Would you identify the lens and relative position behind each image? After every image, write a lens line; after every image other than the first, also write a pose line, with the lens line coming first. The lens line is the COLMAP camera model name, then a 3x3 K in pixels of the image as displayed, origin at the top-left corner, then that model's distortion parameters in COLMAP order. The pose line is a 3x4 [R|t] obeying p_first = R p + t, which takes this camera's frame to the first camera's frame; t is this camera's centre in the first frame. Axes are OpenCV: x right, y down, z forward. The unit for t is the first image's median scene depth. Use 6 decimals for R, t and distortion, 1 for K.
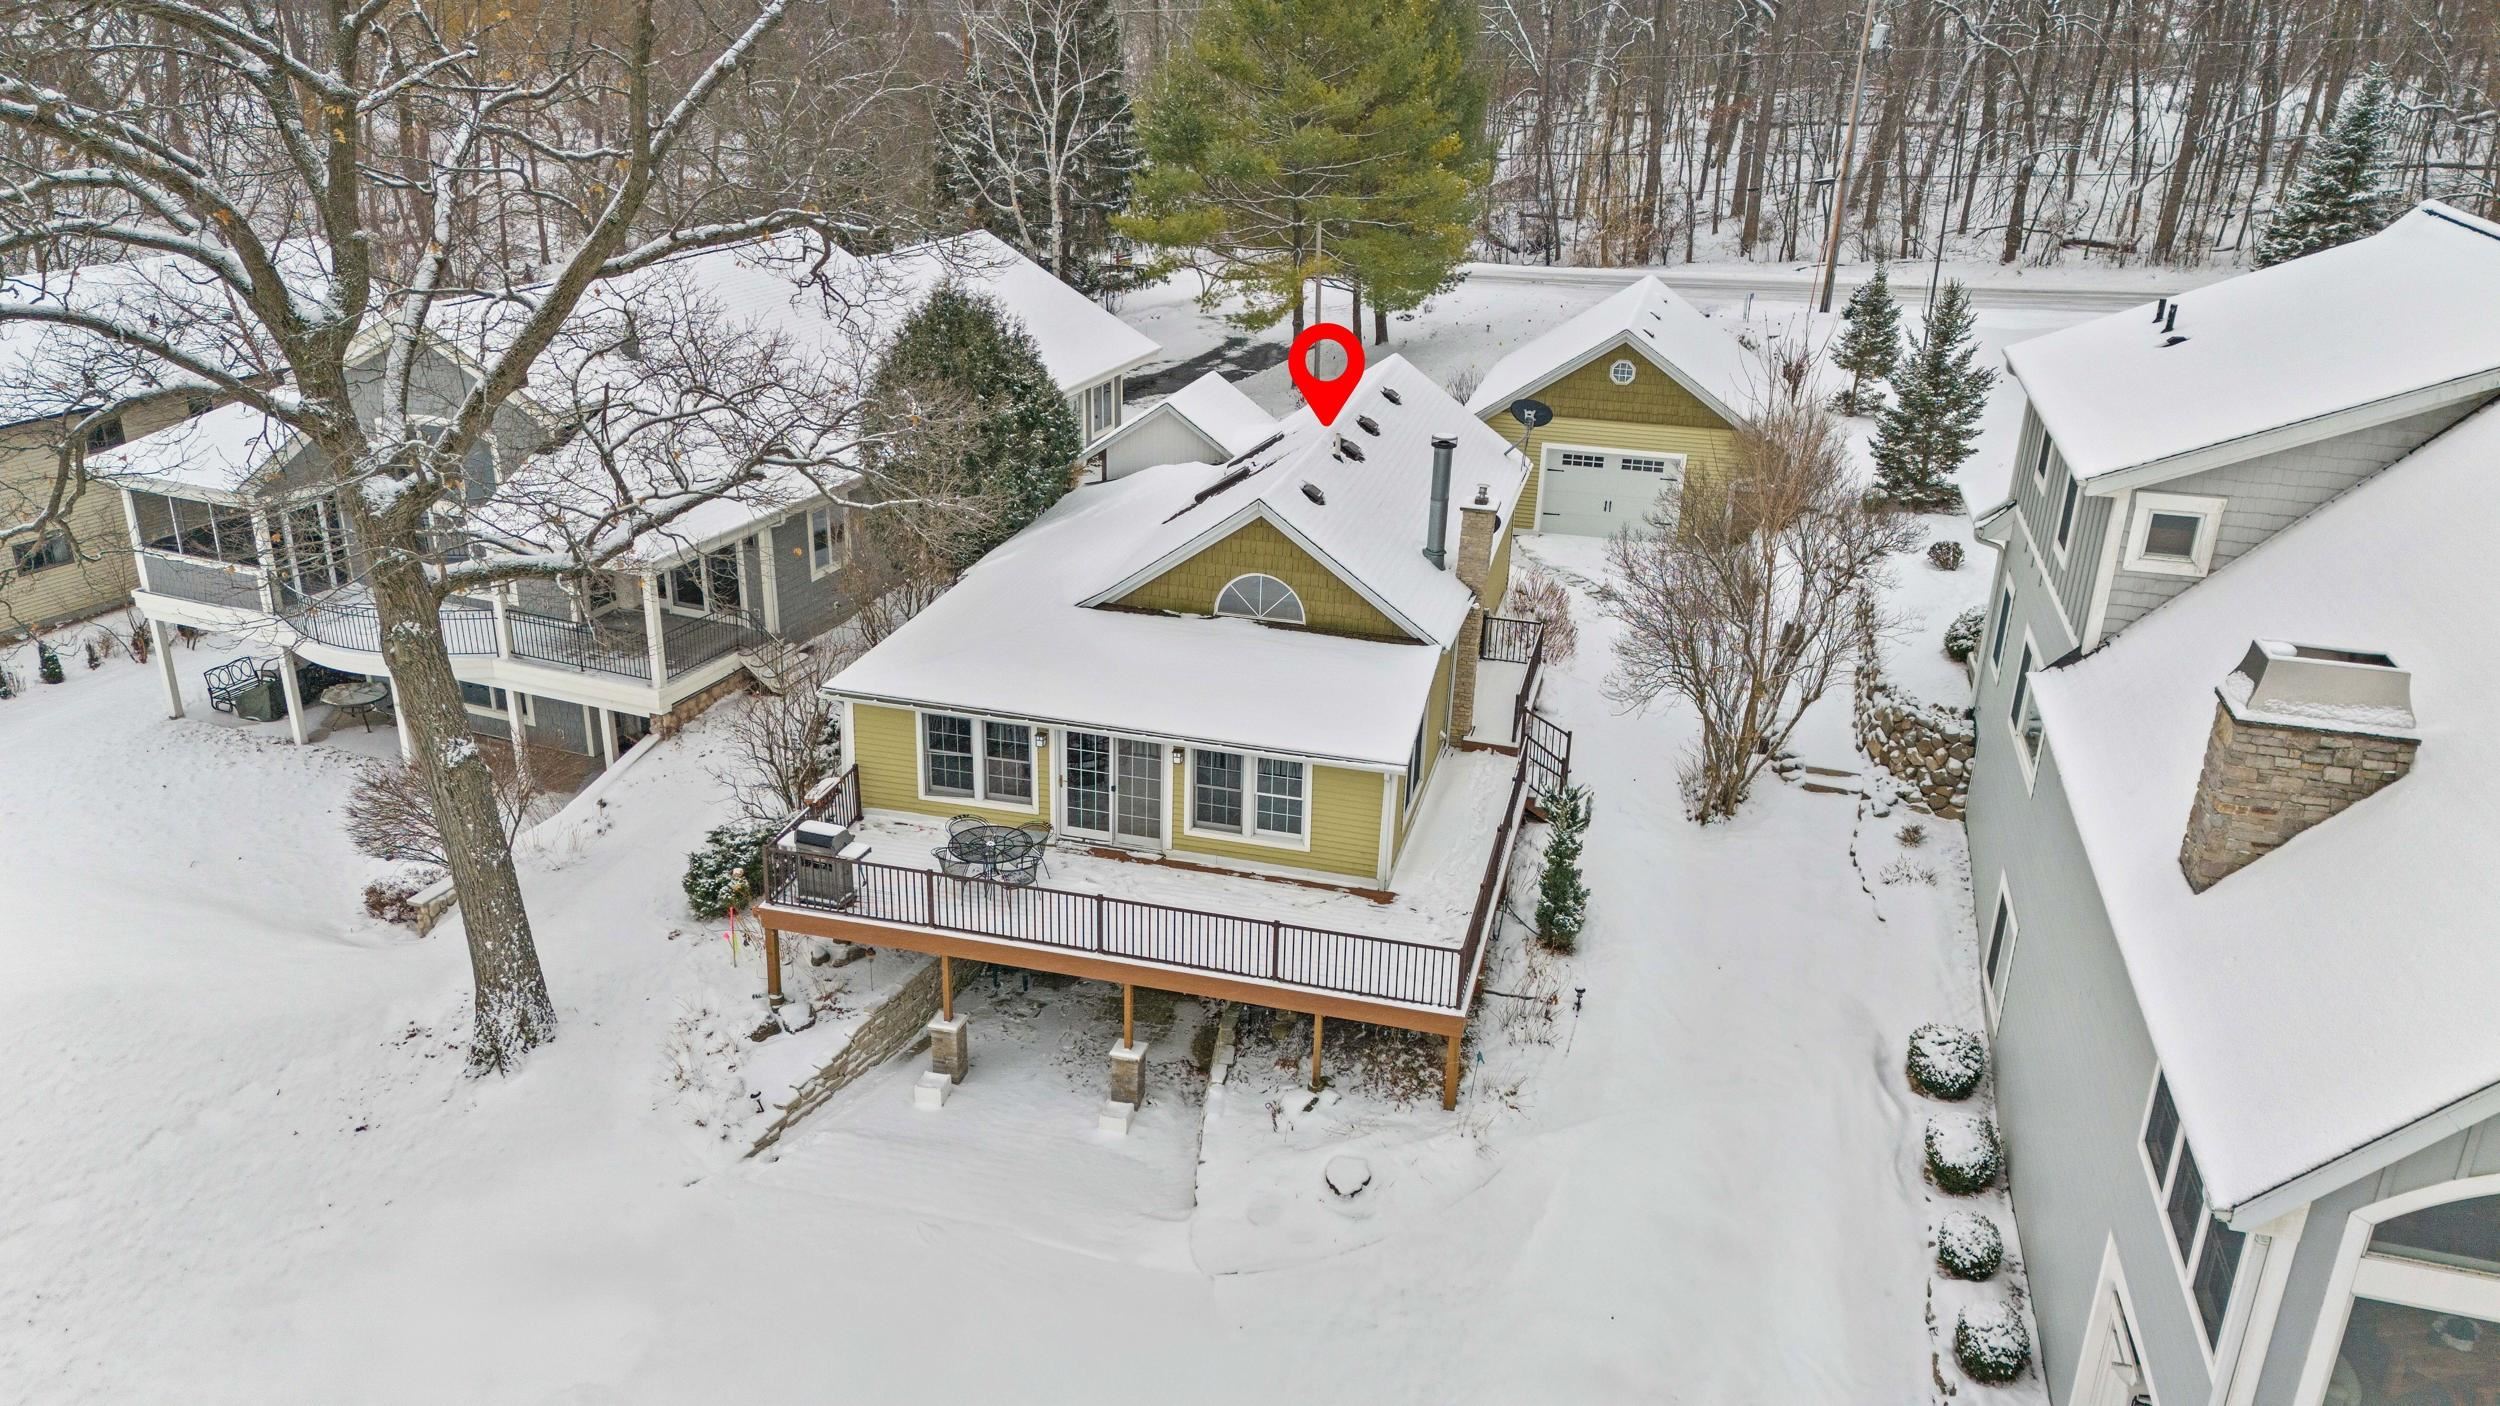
lens RADIAL K [[1788.6, 0, 1249.8], [0, 1788.6, 772.7], [0, 0, 1]] dist [0.065196, -0.076560]
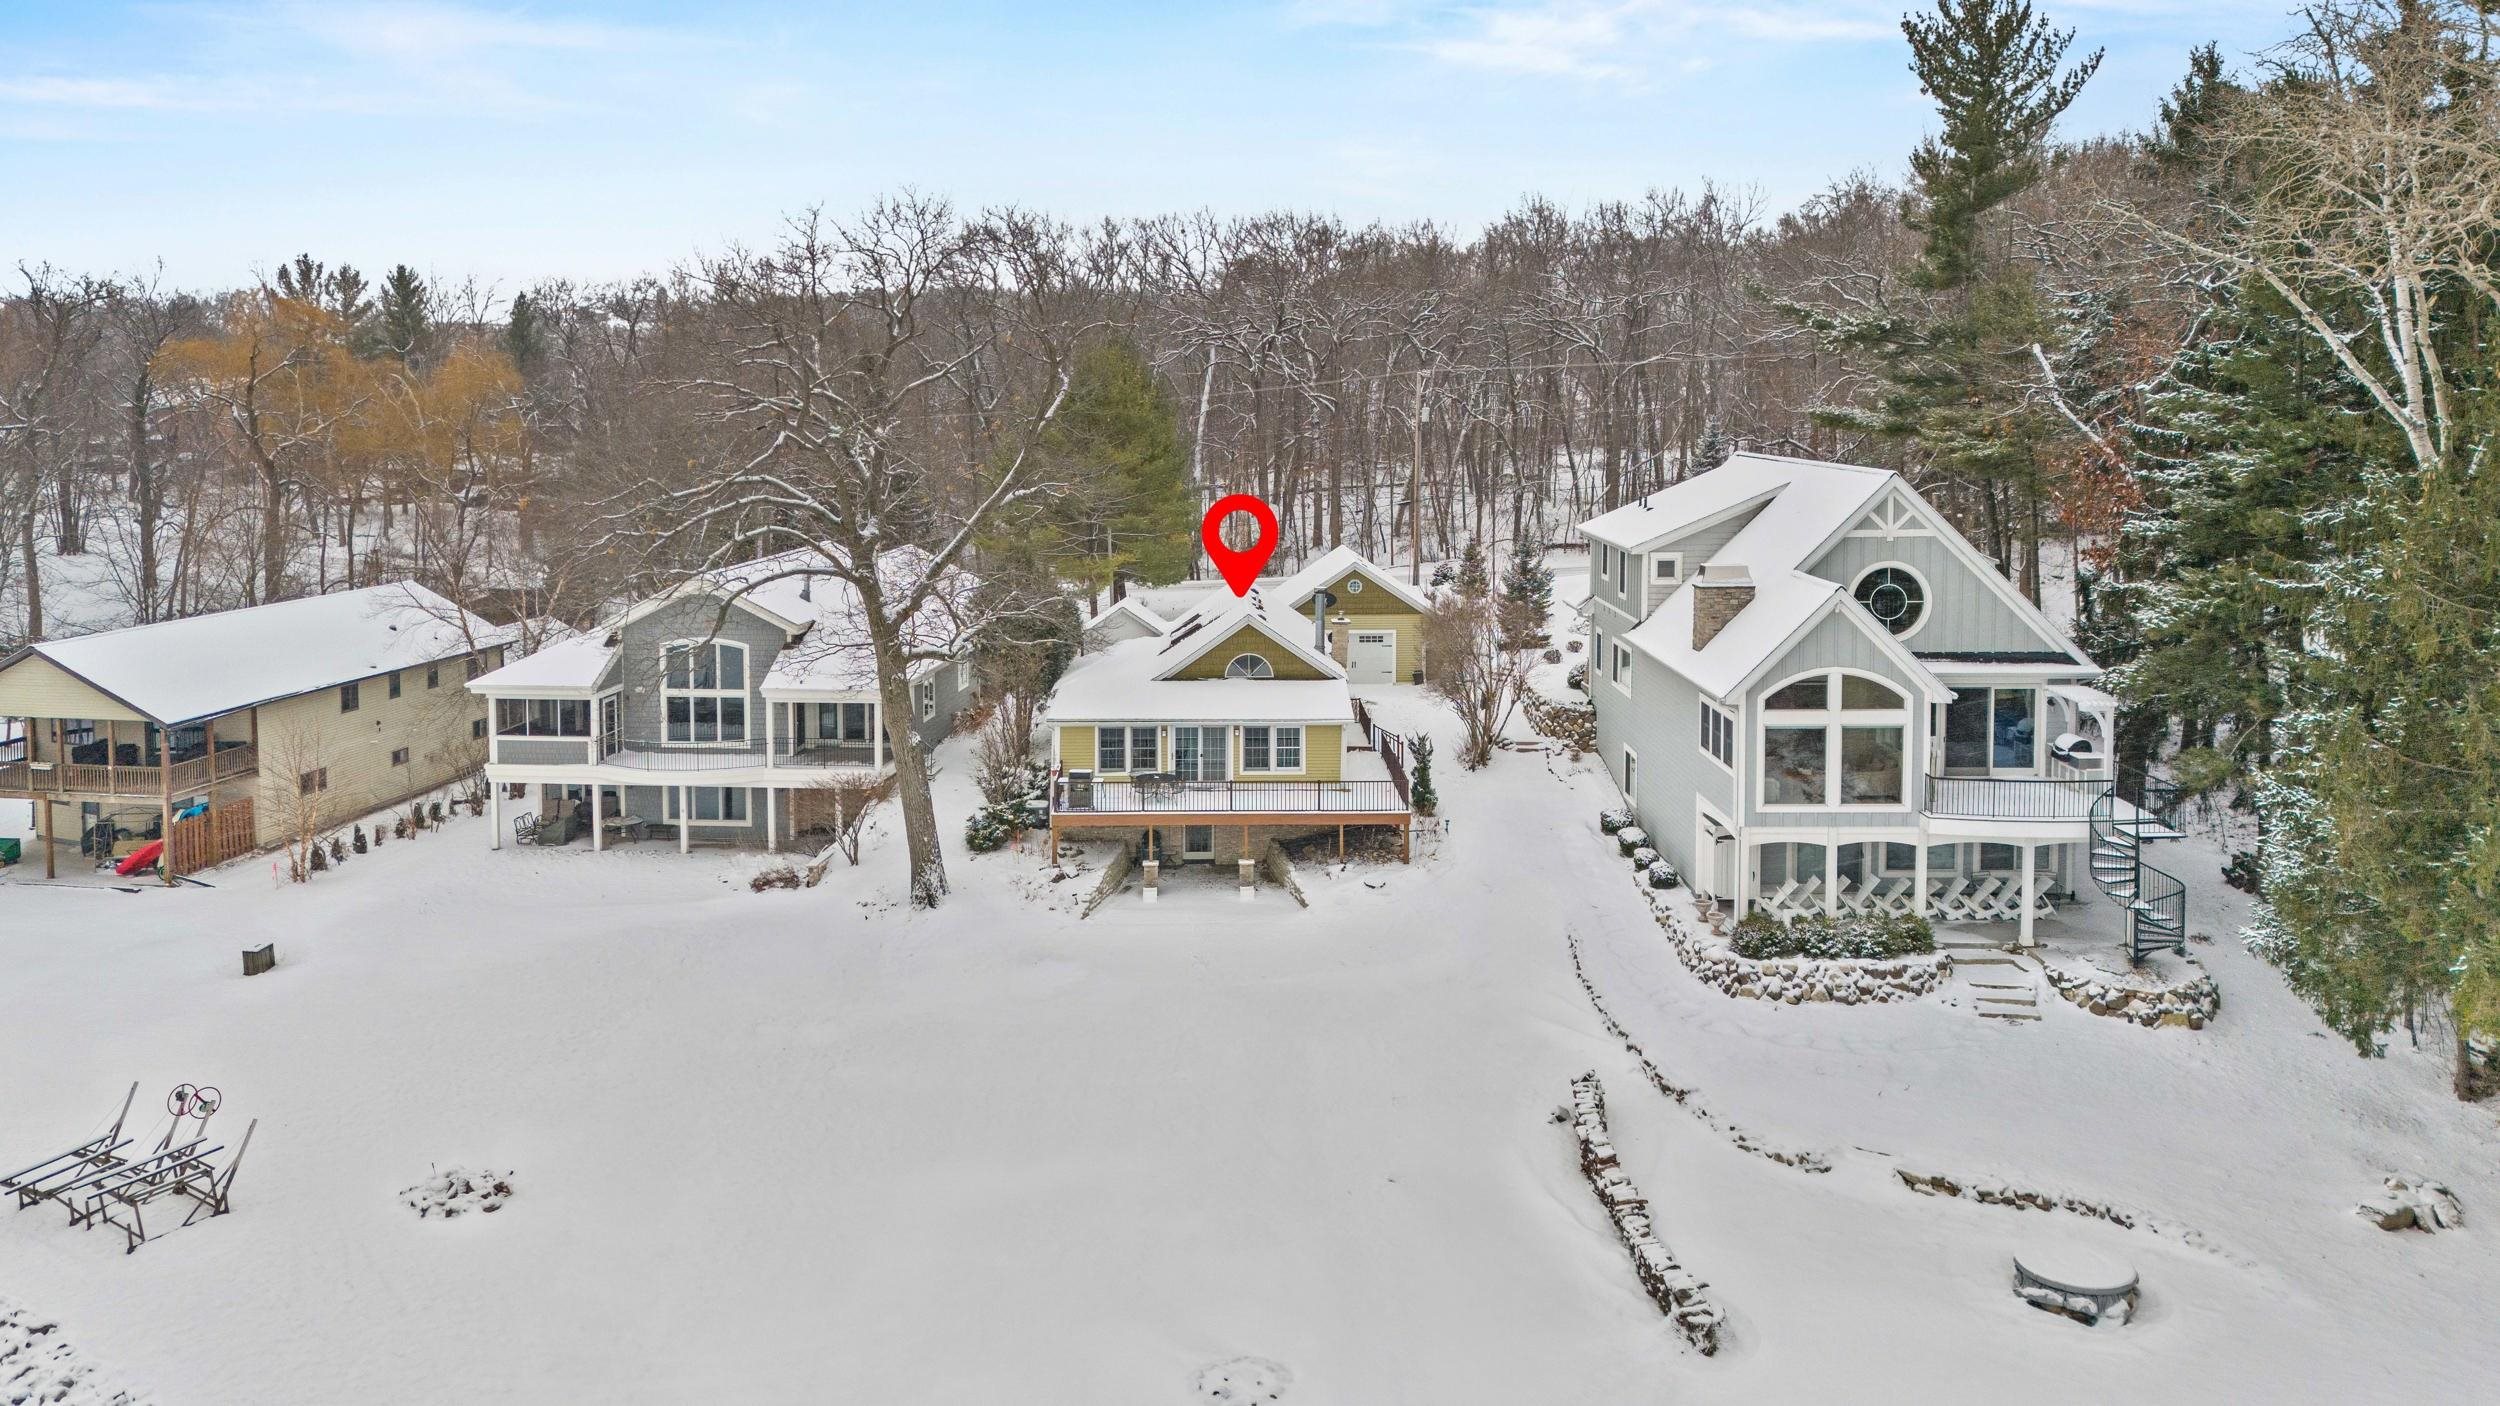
lens RADIAL K [[1831.1, 0, 1250.0], [0, 1831.1, 703.0], [0, 0, 1]] dist [0.074225, -0.081078]
pose [[0.962221, -0.072662, 0.262395, -0.536700], [0.136617, 0.962479, -0.234456, 0.422433], [-0.235514, 0.261446, 0.936044, -0.884190]]
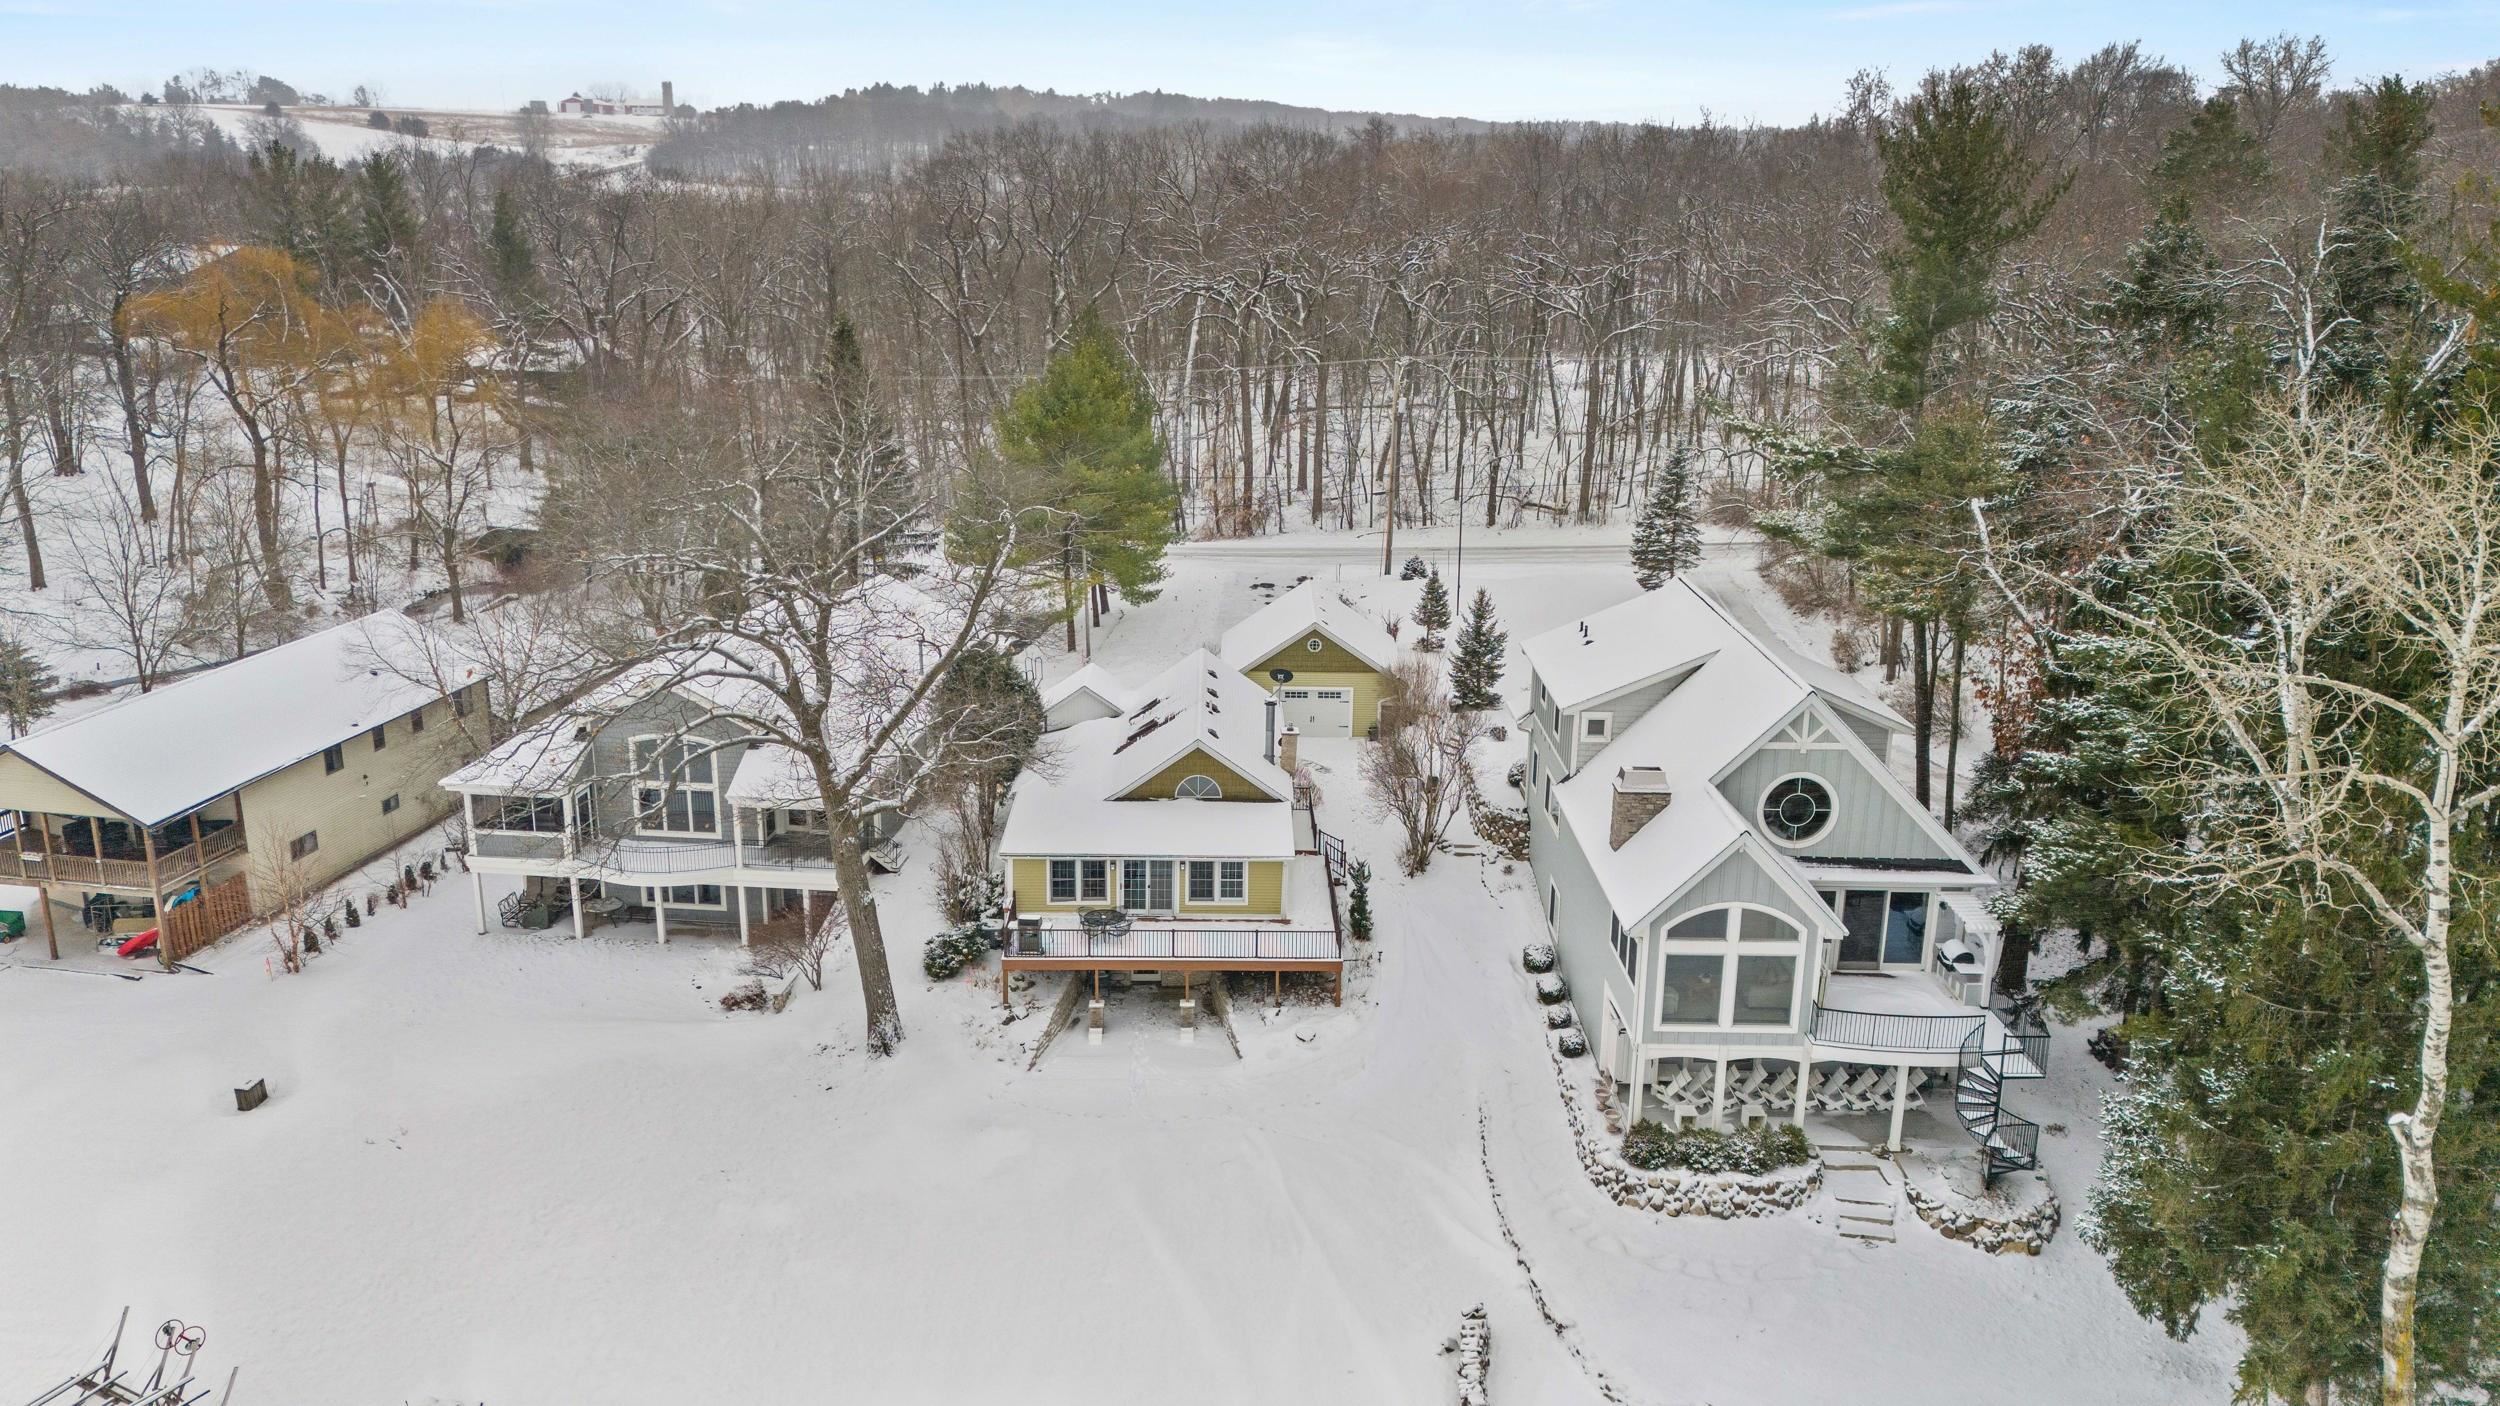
lens RADIAL K [[1718.2, 0, 1287.5], [0, 1718.2, 862.4], [0, 0, 1]] dist [0.056506, -0.041626]
pose [[0.959123, -0.108744, 0.261262, -0.427962], [0.121685, 0.991992, -0.033827, 0.066185], [-0.255491, 0.064236, 0.964675, -0.926329]]
